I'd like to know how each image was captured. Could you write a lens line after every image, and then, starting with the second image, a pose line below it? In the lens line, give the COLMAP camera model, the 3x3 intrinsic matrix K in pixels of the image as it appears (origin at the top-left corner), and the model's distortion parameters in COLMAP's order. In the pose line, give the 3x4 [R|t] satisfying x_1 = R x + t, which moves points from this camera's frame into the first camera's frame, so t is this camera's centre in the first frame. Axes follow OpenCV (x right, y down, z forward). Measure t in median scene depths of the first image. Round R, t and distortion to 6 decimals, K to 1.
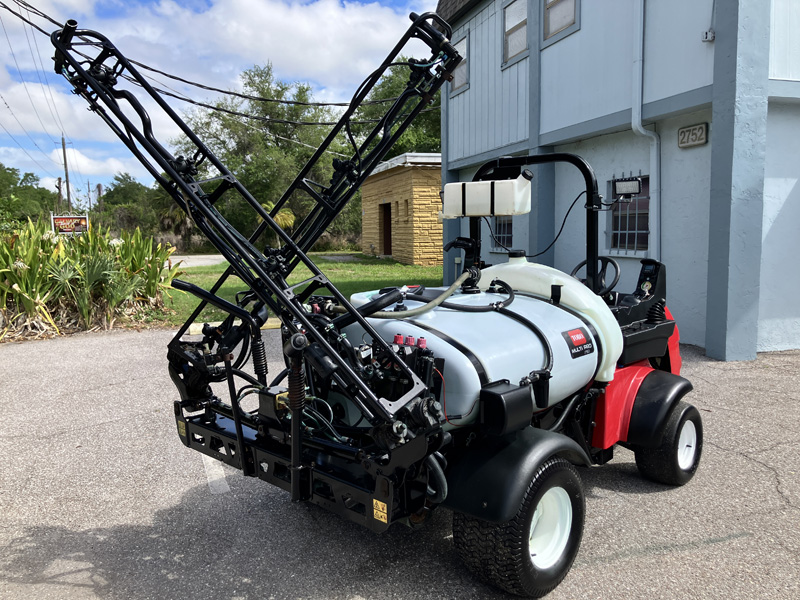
lens RADIAL K [[671.0, 0, 399.0], [0, 671.0, 311.0], [0, 0, 1]] dist [0.003472, -0.002501]
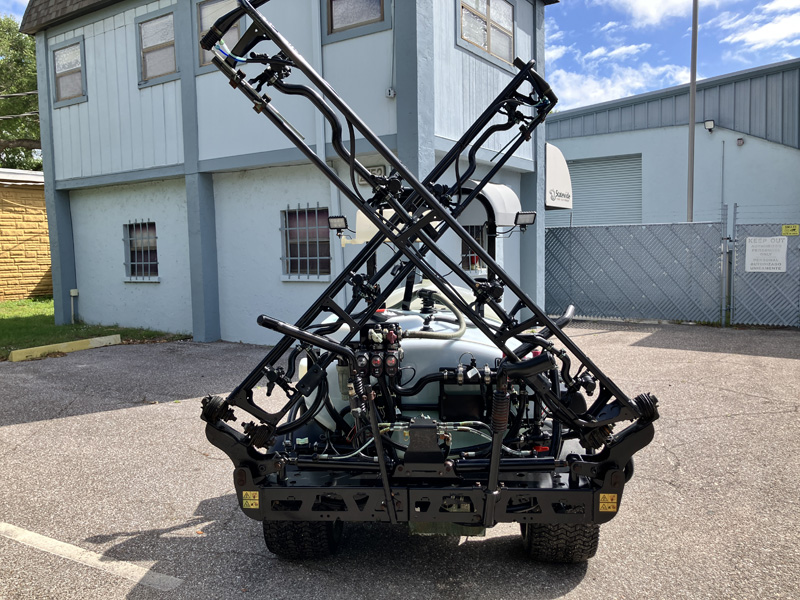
lens RADIAL K [[659.3, 0, 400.2], [0, 659.3, 328.2], [0, 0, 1]] dist [-0.001055, -0.005099]
pose [[0.756913, -0.075577, 0.649131, -0.211208], [0.083953, 0.996305, 0.018105, -0.009534], [-0.648101, 0.040792, 0.760461, 0.078640]]
